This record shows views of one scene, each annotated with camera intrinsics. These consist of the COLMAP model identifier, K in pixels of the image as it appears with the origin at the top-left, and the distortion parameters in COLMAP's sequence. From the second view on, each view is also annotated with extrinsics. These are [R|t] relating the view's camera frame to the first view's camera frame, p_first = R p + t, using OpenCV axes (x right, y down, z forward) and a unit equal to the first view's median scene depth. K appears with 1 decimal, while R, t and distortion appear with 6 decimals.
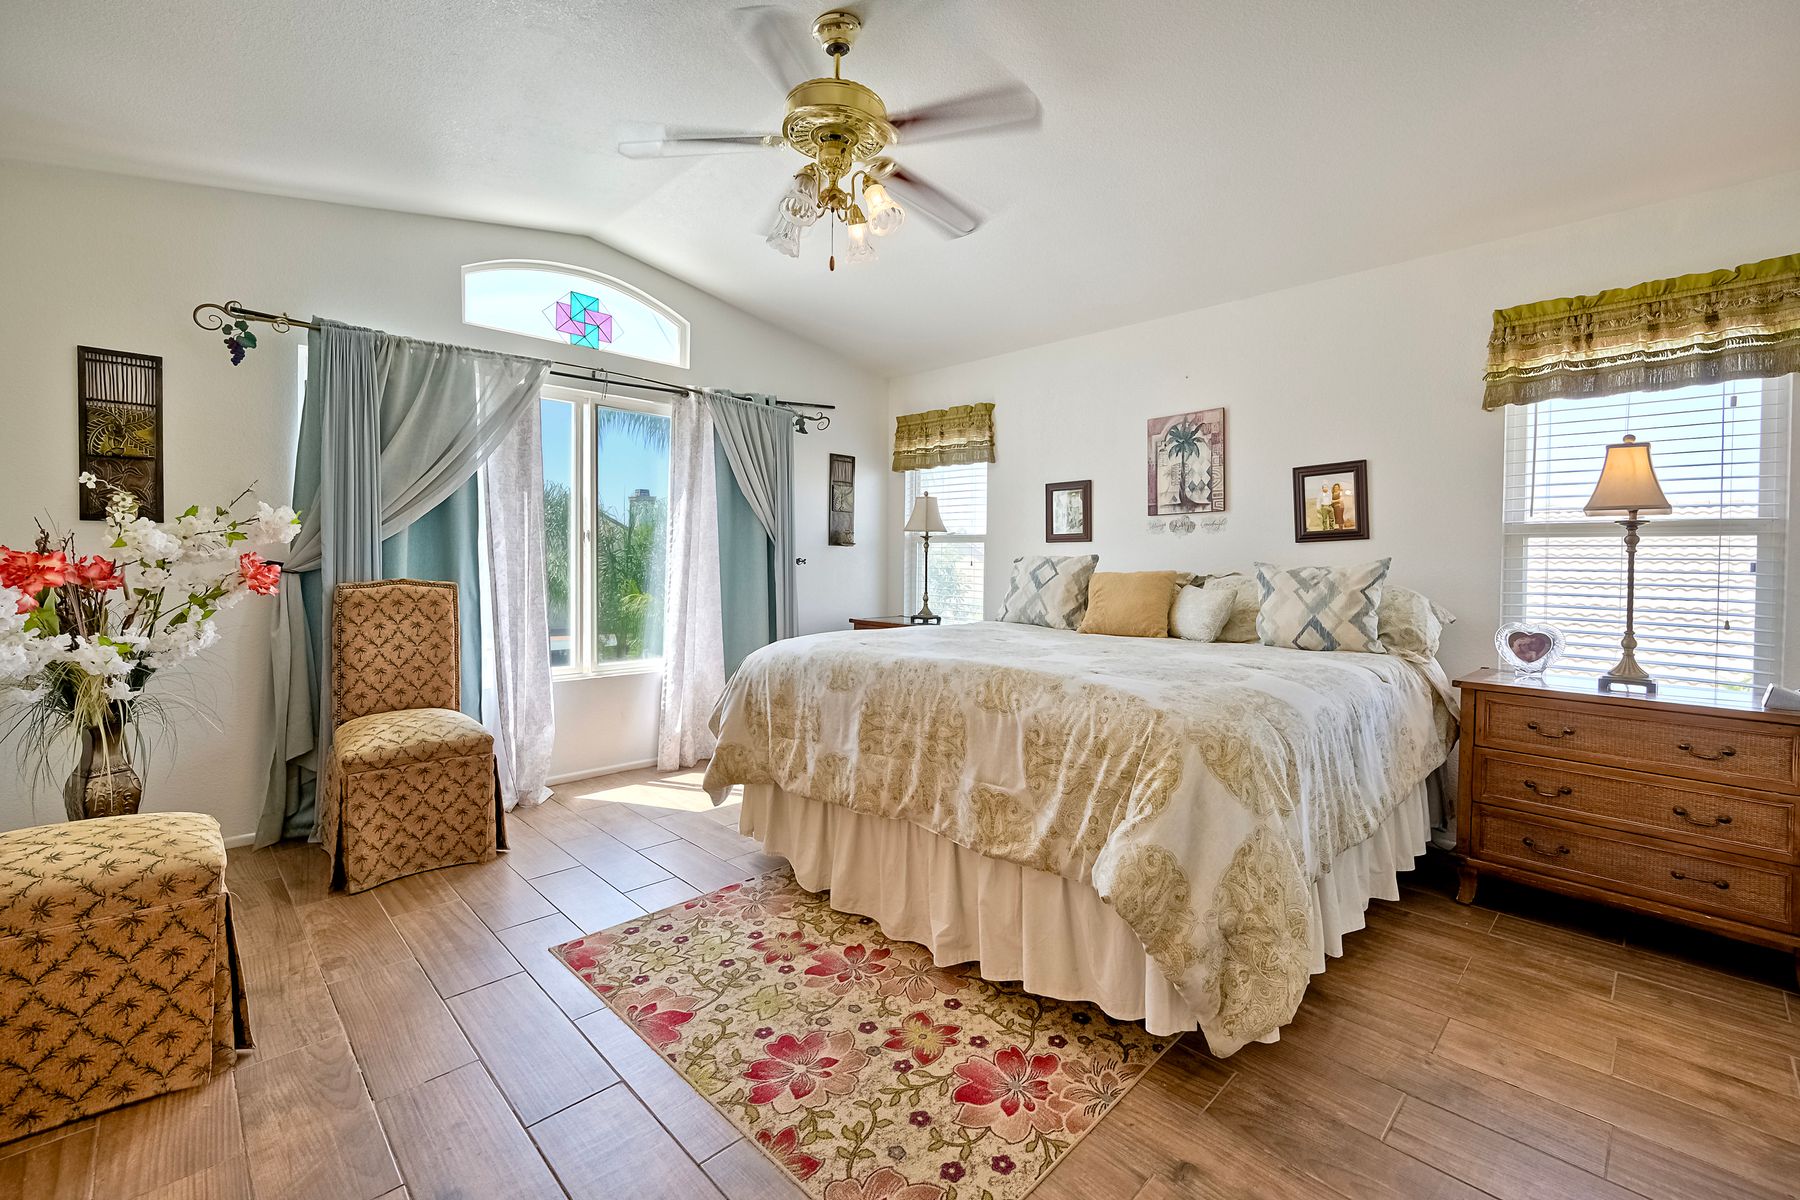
lens RADIAL K [[759.3, 0, 899.3], [0, 759.3, 566.0], [0, 0, 1]] dist [0.000071, 0.000254]
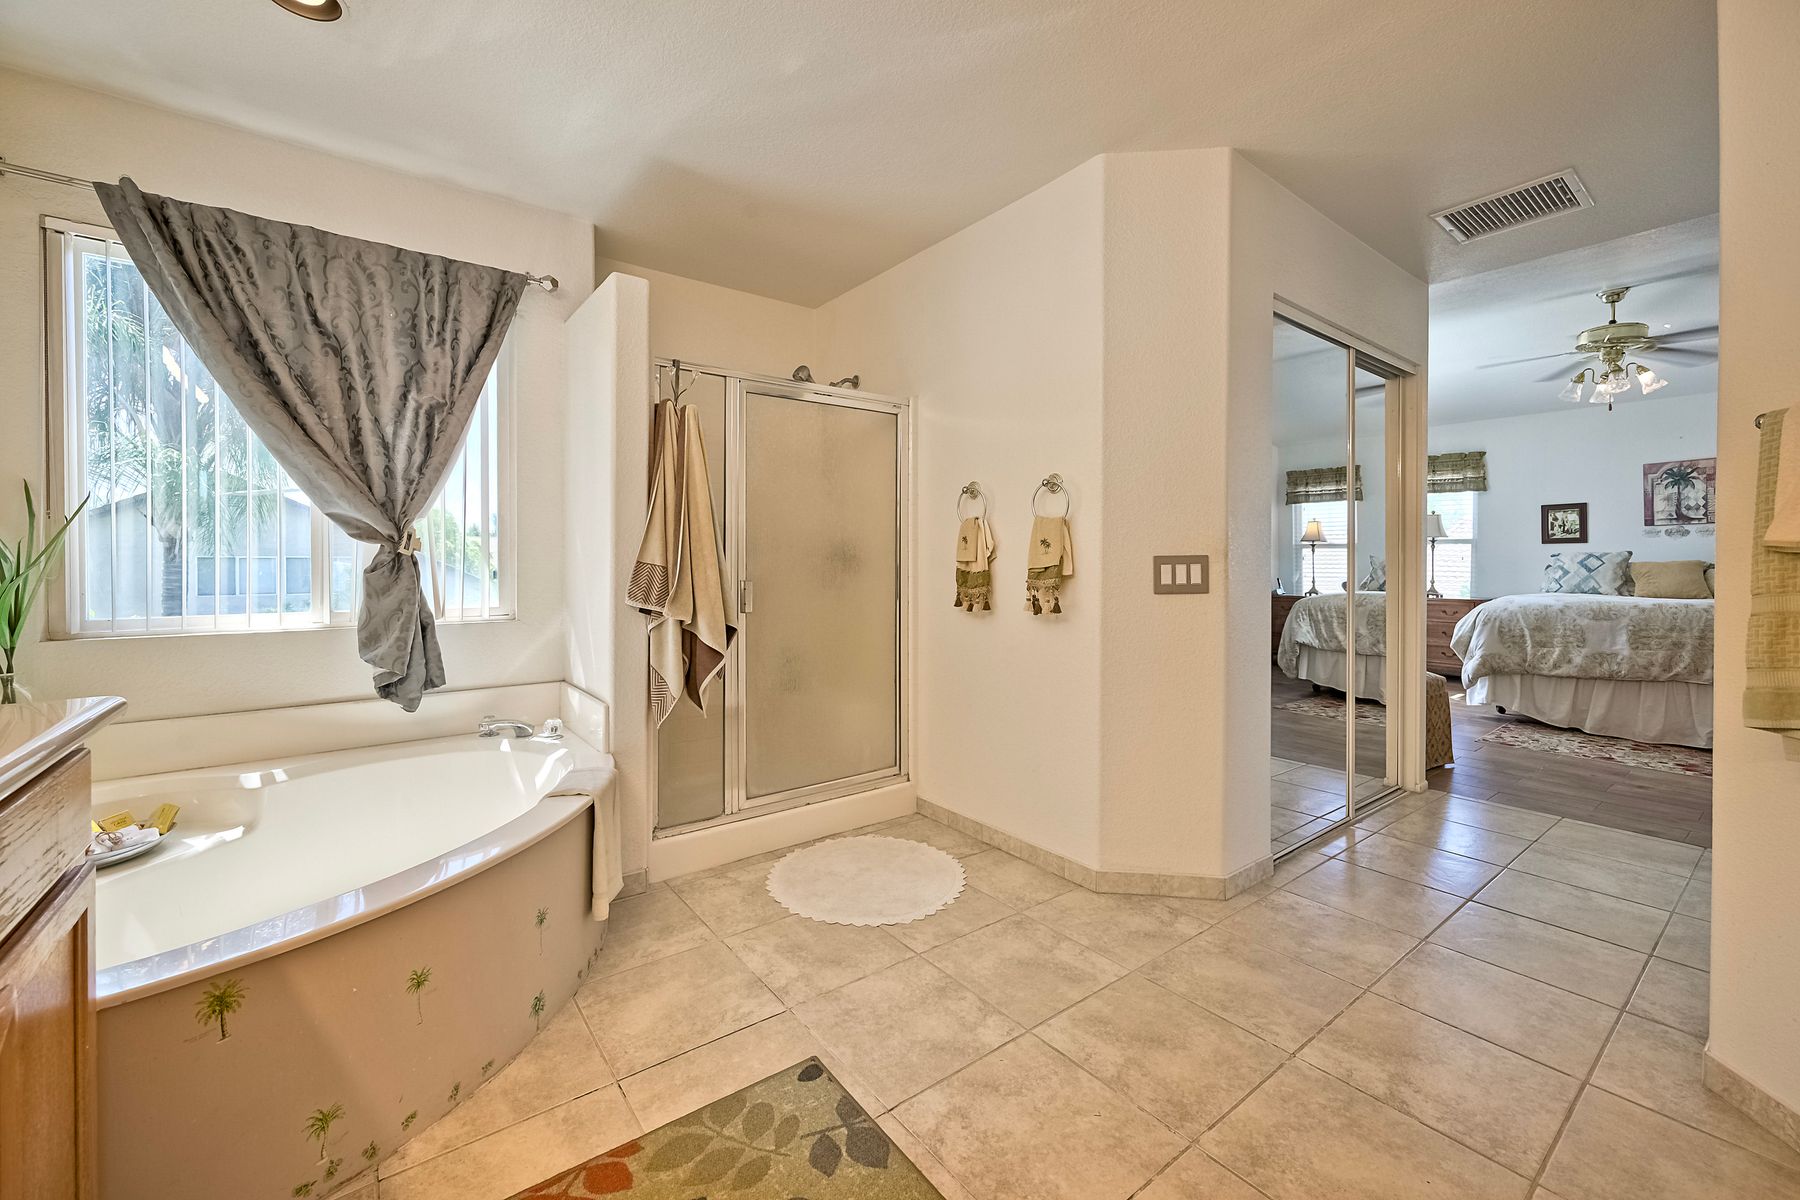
lens RADIAL K [[709.9, 0, 887.3], [0, 709.9, 567.2], [0, 0, 1]] dist [-0.000202, -0.000406]
pose [[0.990773, -0.006813, -0.135358, -1.059790], [0.006749, 0.999977, -0.000928, 0.009907], [0.135361, 0.000006, 0.990796, -0.682345]]
